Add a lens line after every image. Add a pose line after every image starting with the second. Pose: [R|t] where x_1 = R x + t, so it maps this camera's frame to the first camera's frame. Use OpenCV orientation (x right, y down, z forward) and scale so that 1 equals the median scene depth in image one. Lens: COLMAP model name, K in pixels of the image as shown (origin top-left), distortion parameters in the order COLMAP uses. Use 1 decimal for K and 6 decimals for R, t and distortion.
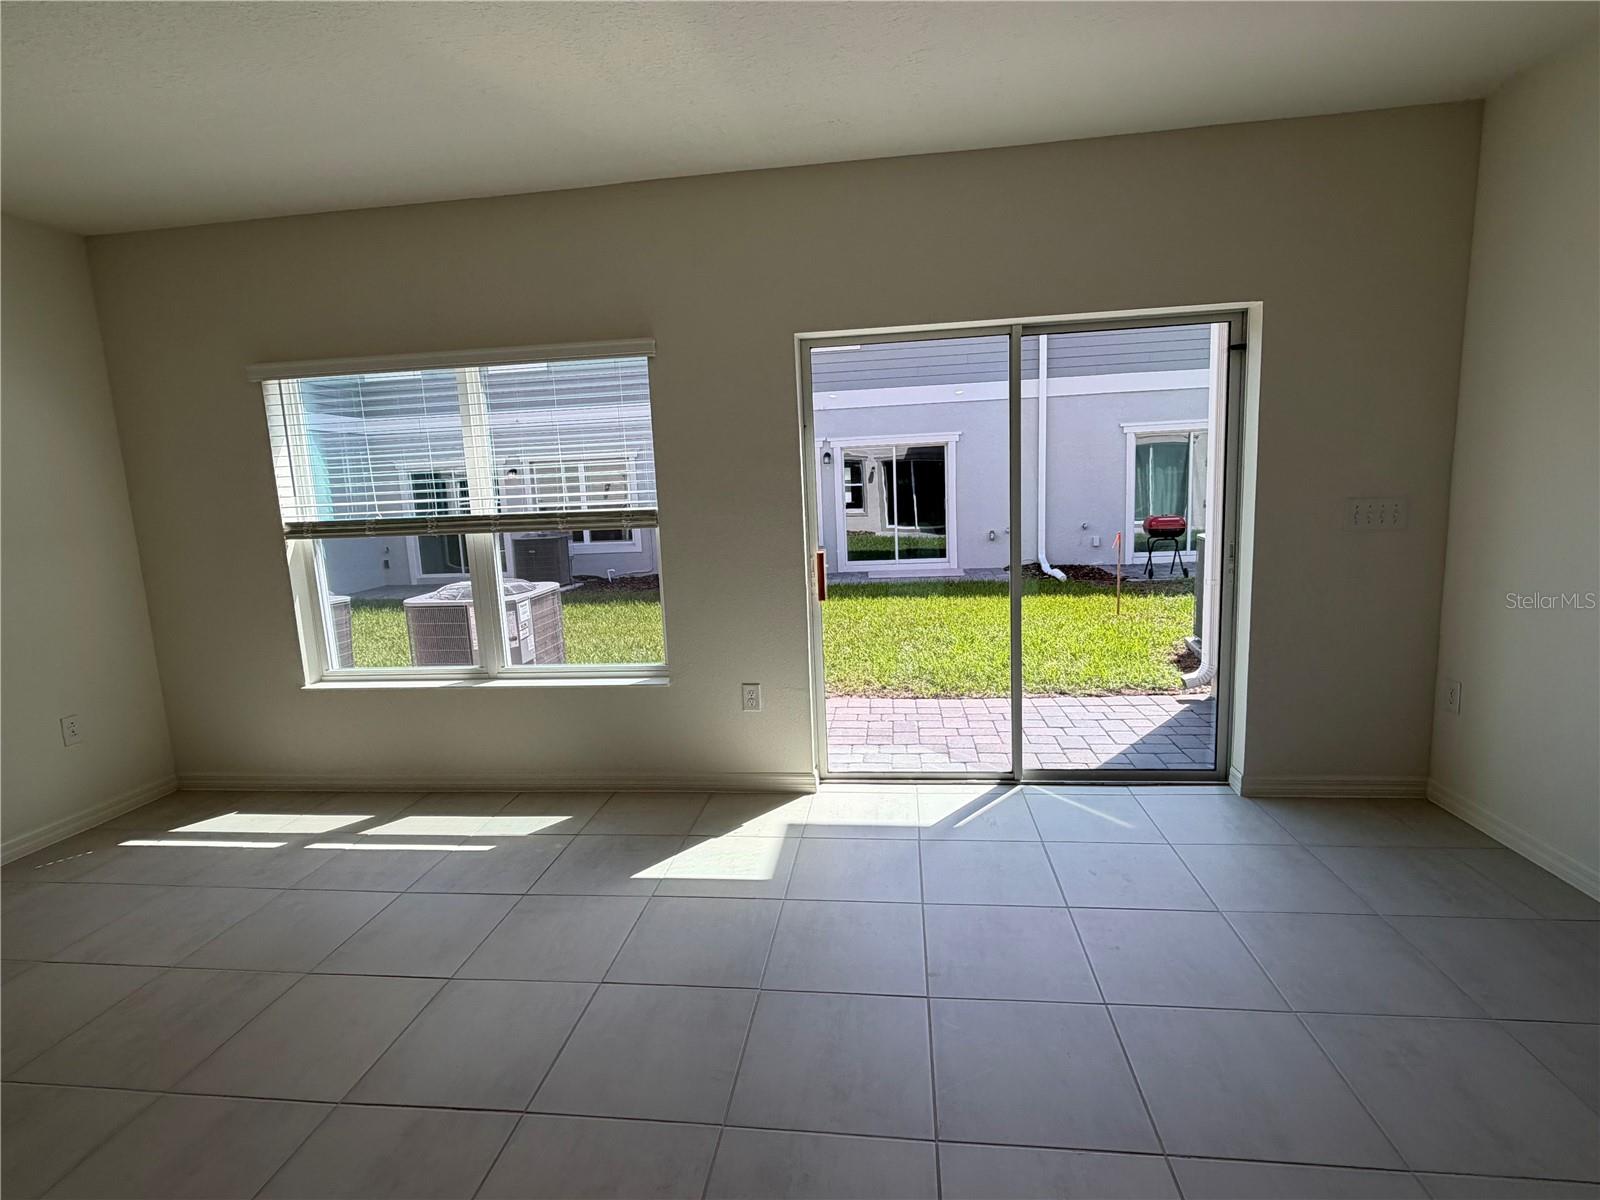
lens RADIAL K [[769.4, 0, 796.8], [0, 769.4, 598.5], [0, 0, 1]] dist [0.006877, -0.000254]
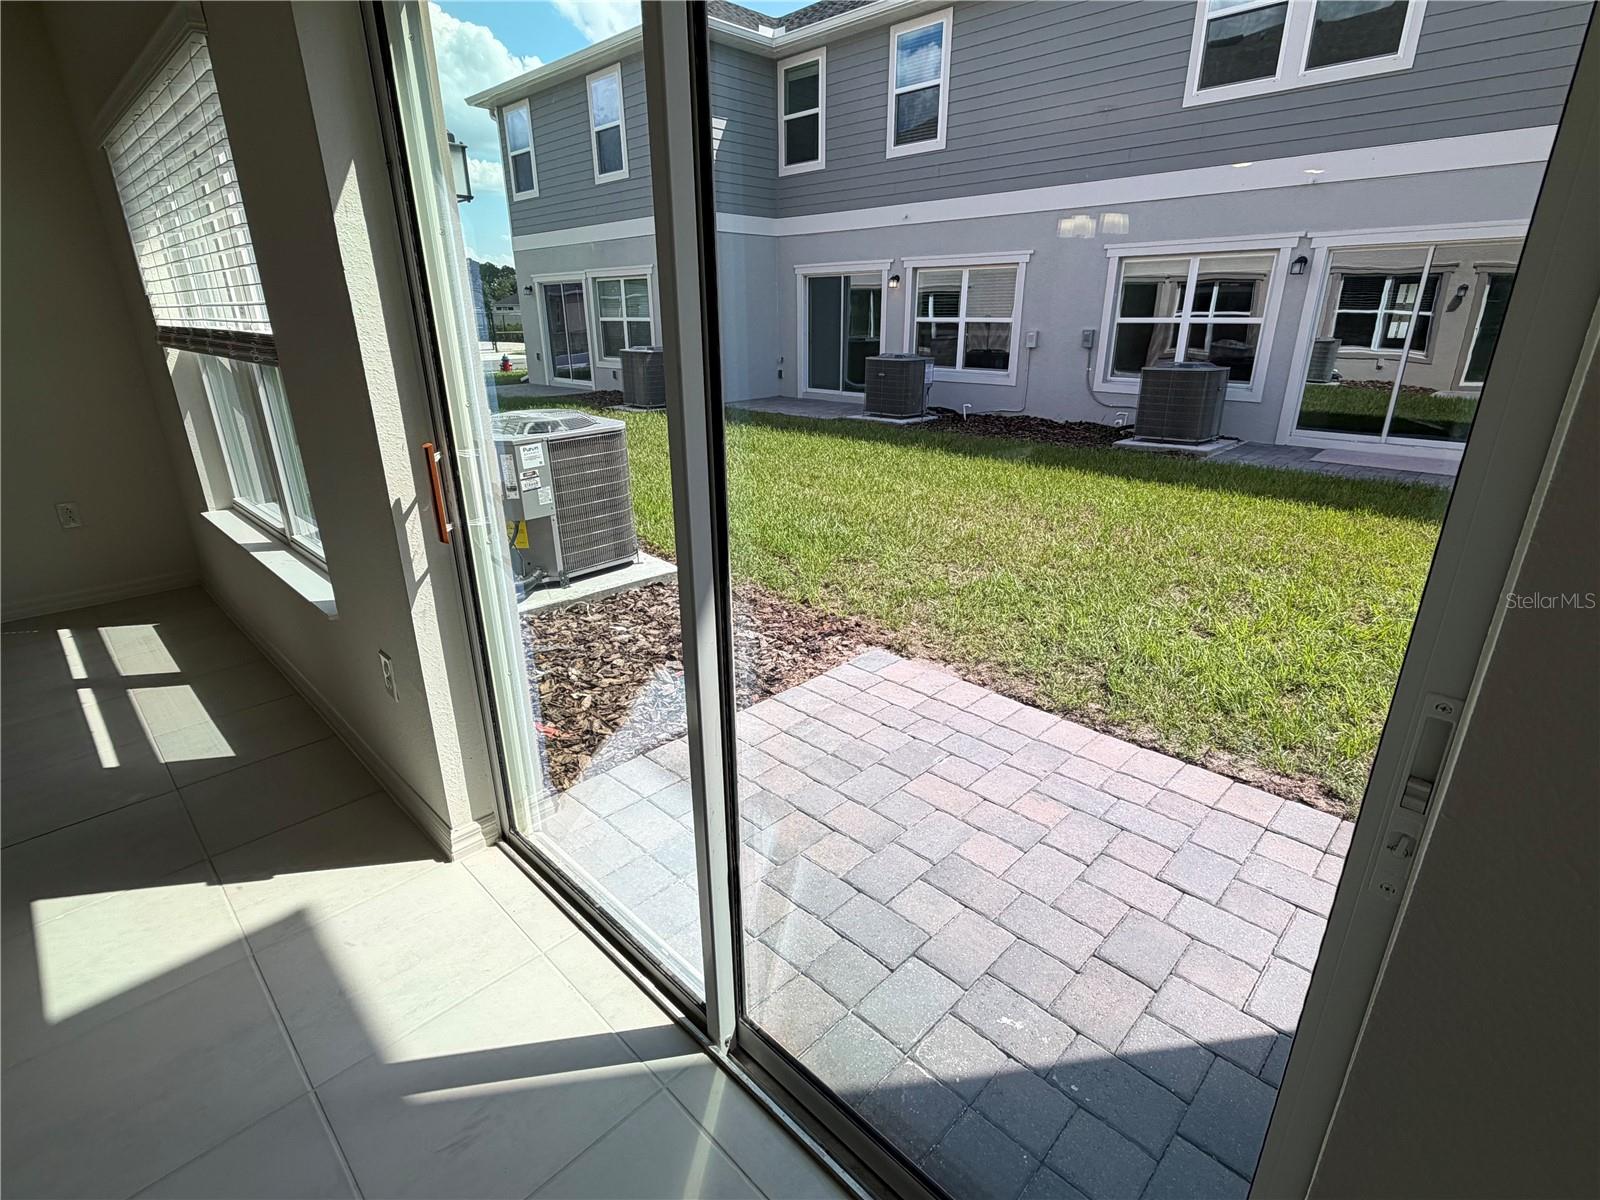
lens RADIAL K [[769.4, 0, 799.6], [0, 769.4, 594.4], [0, 0, 1]] dist [0.006877, -0.000254]
pose [[0.796461, 0.245260, -0.552718, 0.349390], [-0.117753, 0.959461, 0.256064, -0.083847], [0.593114, -0.138861, 0.793053, 0.497794]]
